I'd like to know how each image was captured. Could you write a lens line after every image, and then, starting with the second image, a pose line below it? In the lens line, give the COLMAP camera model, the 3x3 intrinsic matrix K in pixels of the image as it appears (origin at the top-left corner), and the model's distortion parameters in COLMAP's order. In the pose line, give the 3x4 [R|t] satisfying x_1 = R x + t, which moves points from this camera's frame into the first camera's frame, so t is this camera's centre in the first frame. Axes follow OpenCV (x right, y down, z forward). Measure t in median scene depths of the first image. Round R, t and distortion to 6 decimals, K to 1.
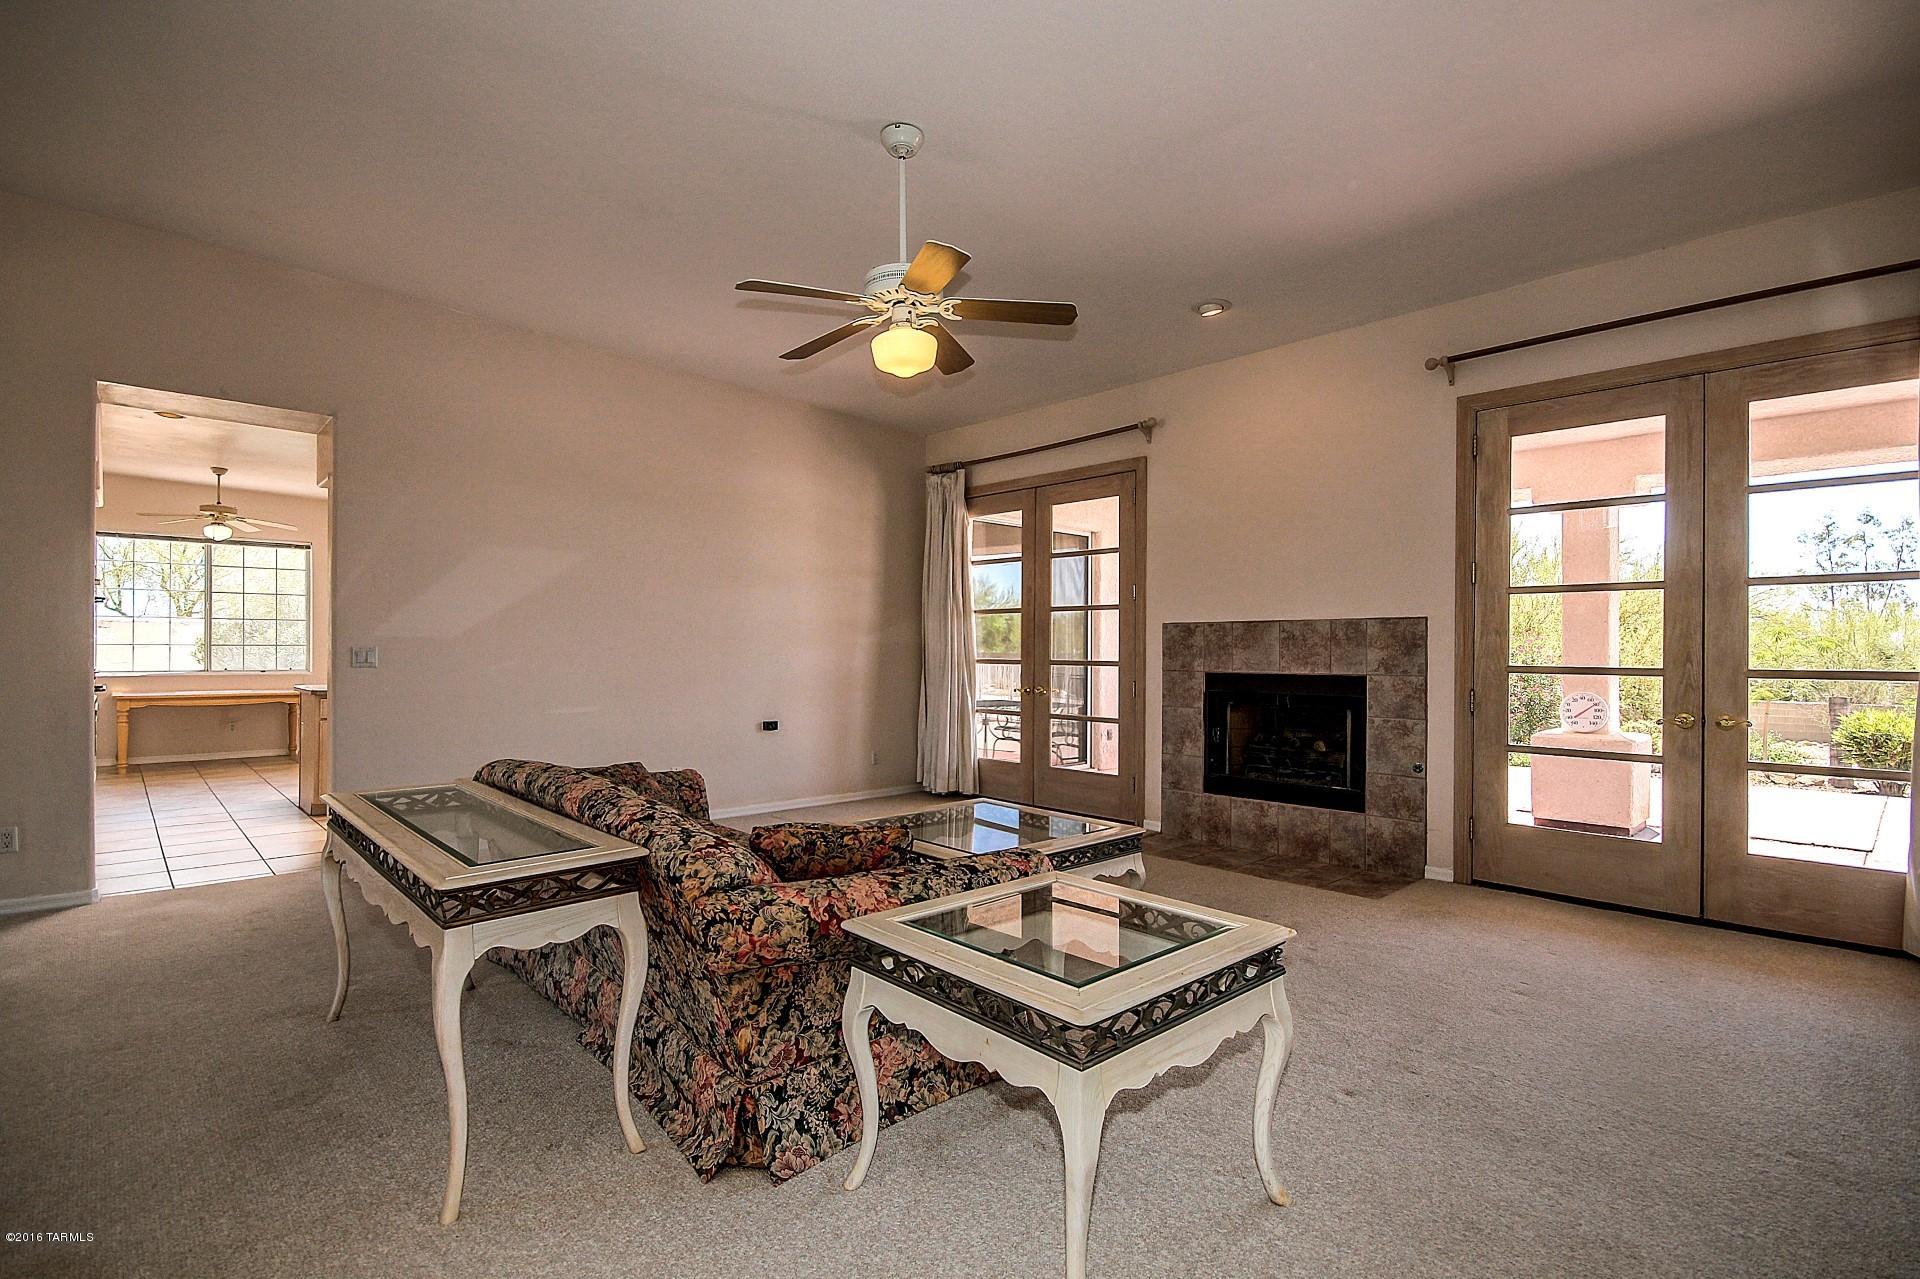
lens RADIAL K [[909.2, 0, 947.0], [0, 909.2, 656.0], [0, 0, 1]] dist [0.002835, -0.001152]
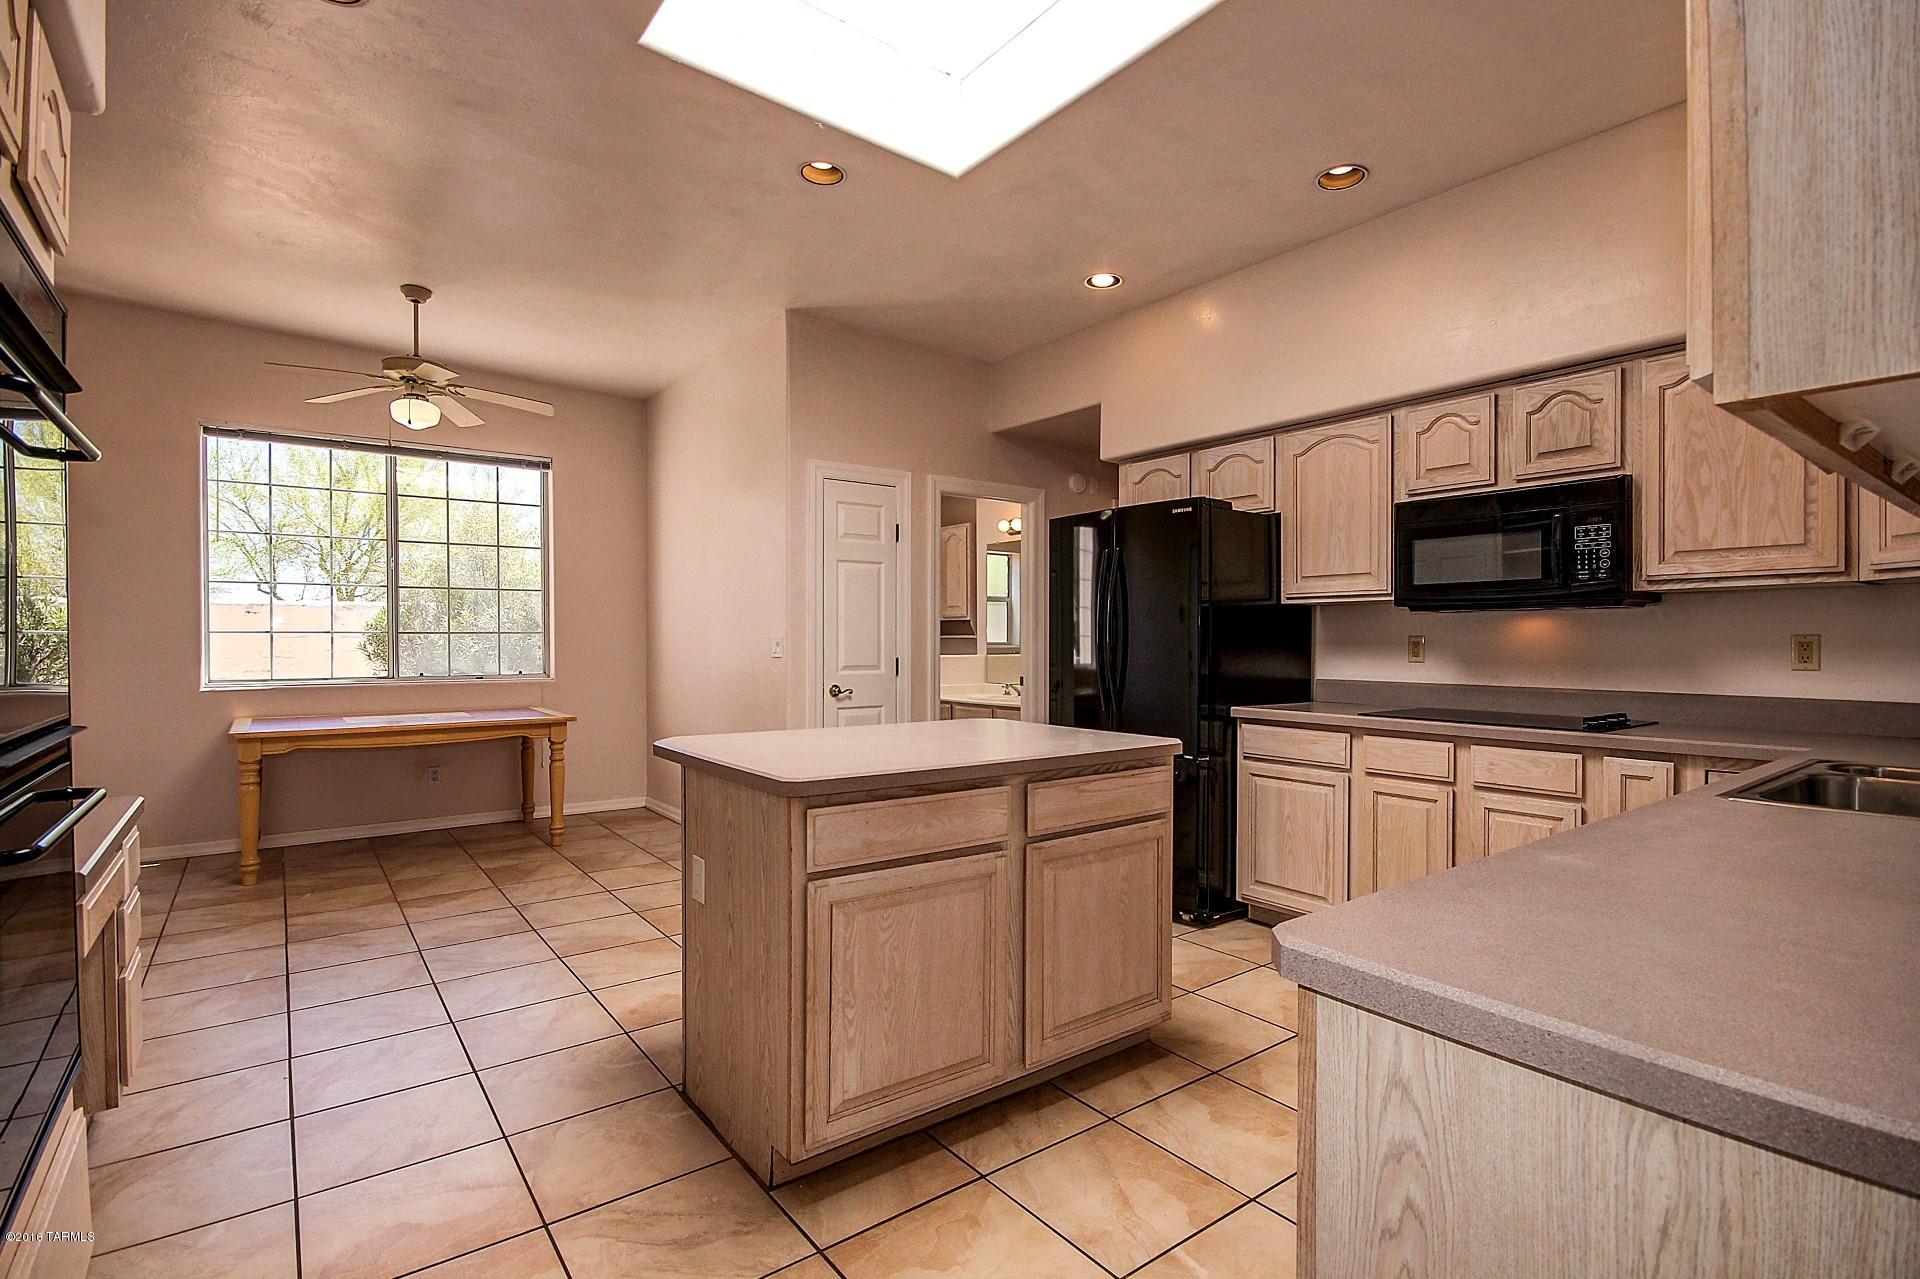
lens RADIAL K [[909.2, 0, 963.4], [0, 909.2, 638.4], [0, 0, 1]] dist [0.002835, -0.001152]
pose [[0.995065, -0.012760, -0.098399, -0.392702], [0.012953, 0.999915, 0.001325, -0.004775], [0.098373, -0.002593, 0.995146, 0.458879]]
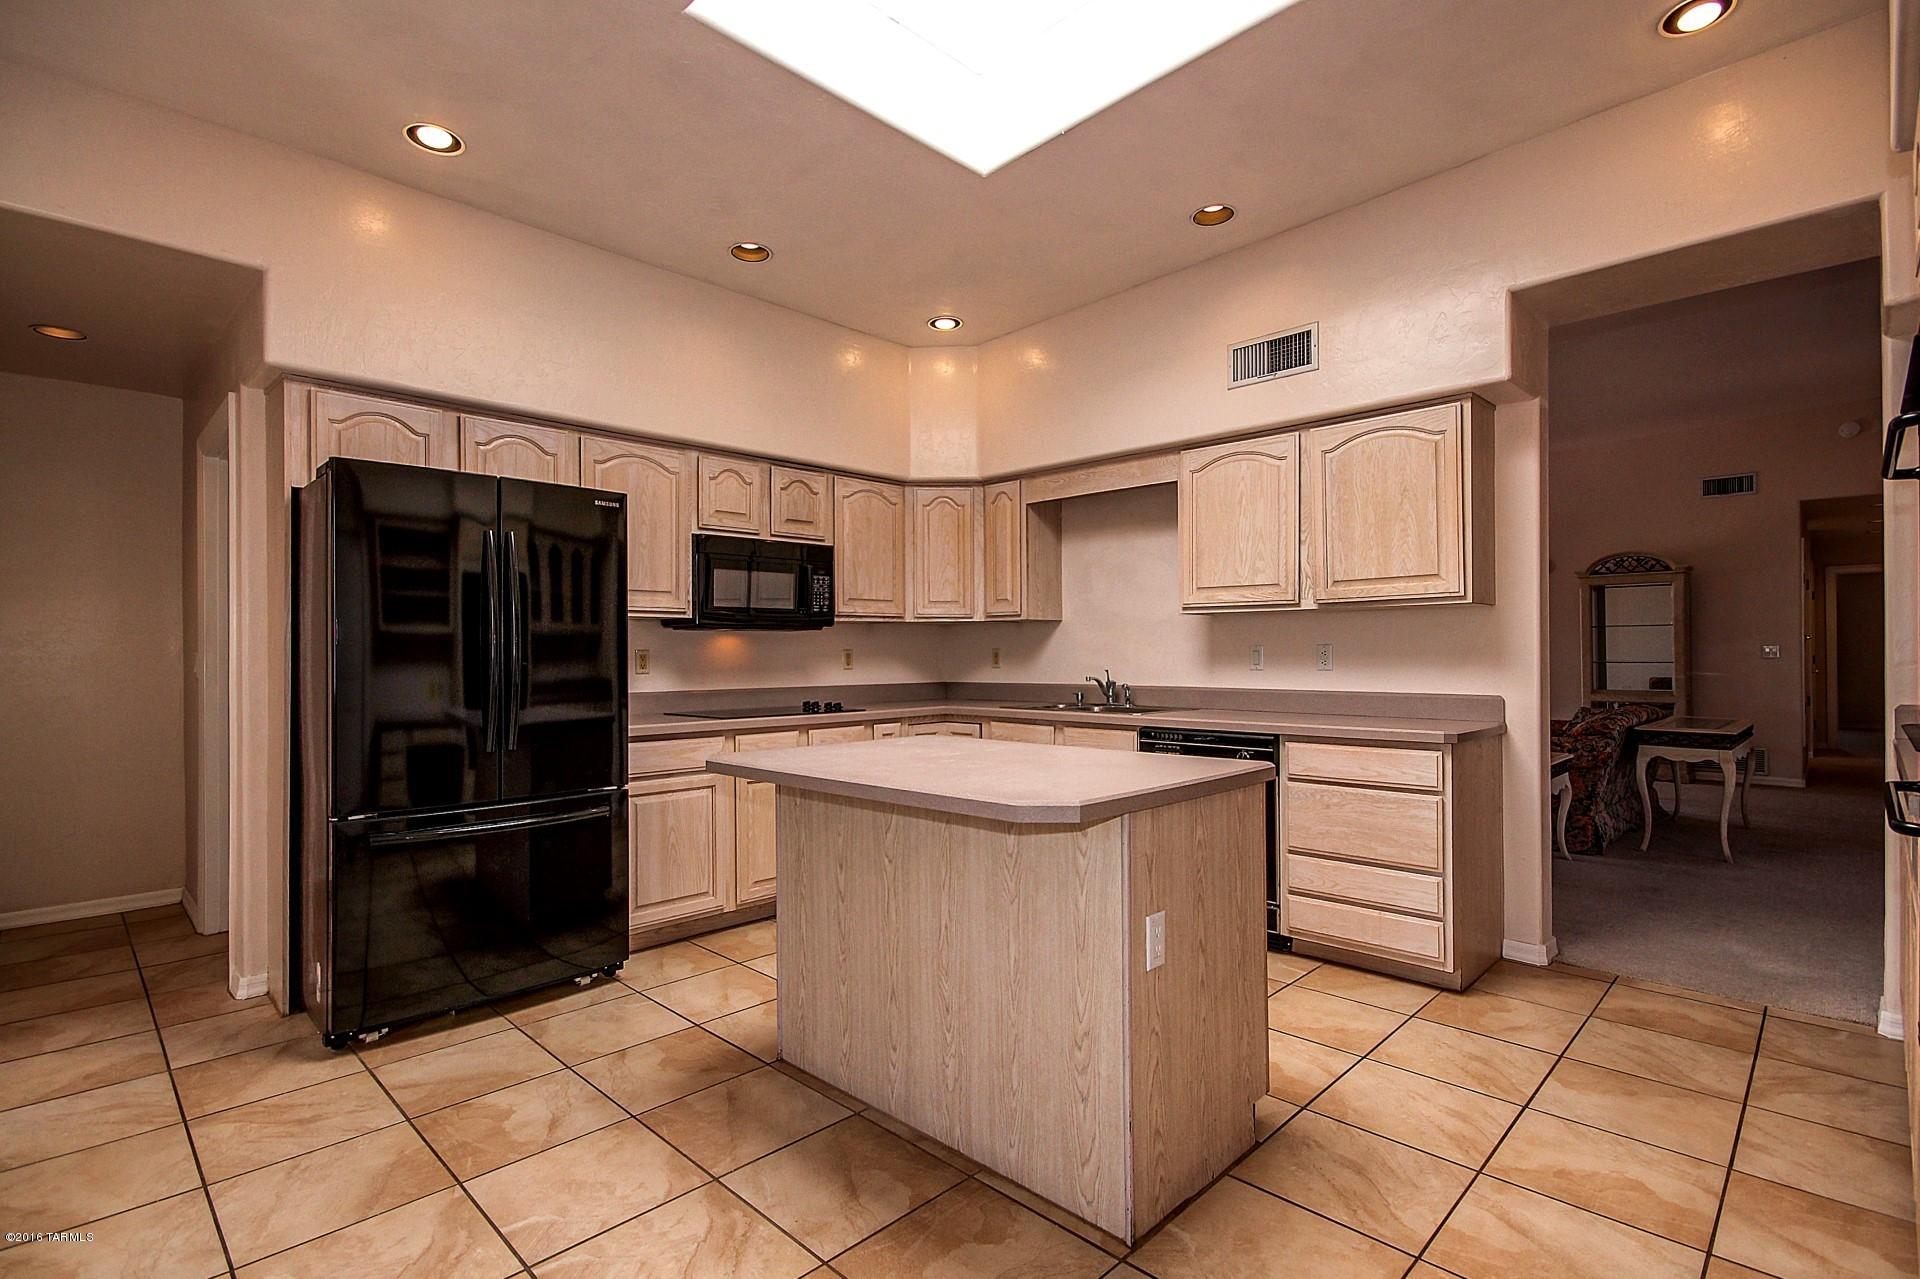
lens RADIAL K [[909.2, 0, 952.4], [0, 909.2, 647.4], [0, 0, 1]] dist [0.002835, -0.001152]
pose [[-0.043753, -0.006065, 0.999024, -1.286892], [0.004070, 0.999972, 0.006249, -0.009523], [-0.999034, 0.004339, -0.043727, 1.343049]]
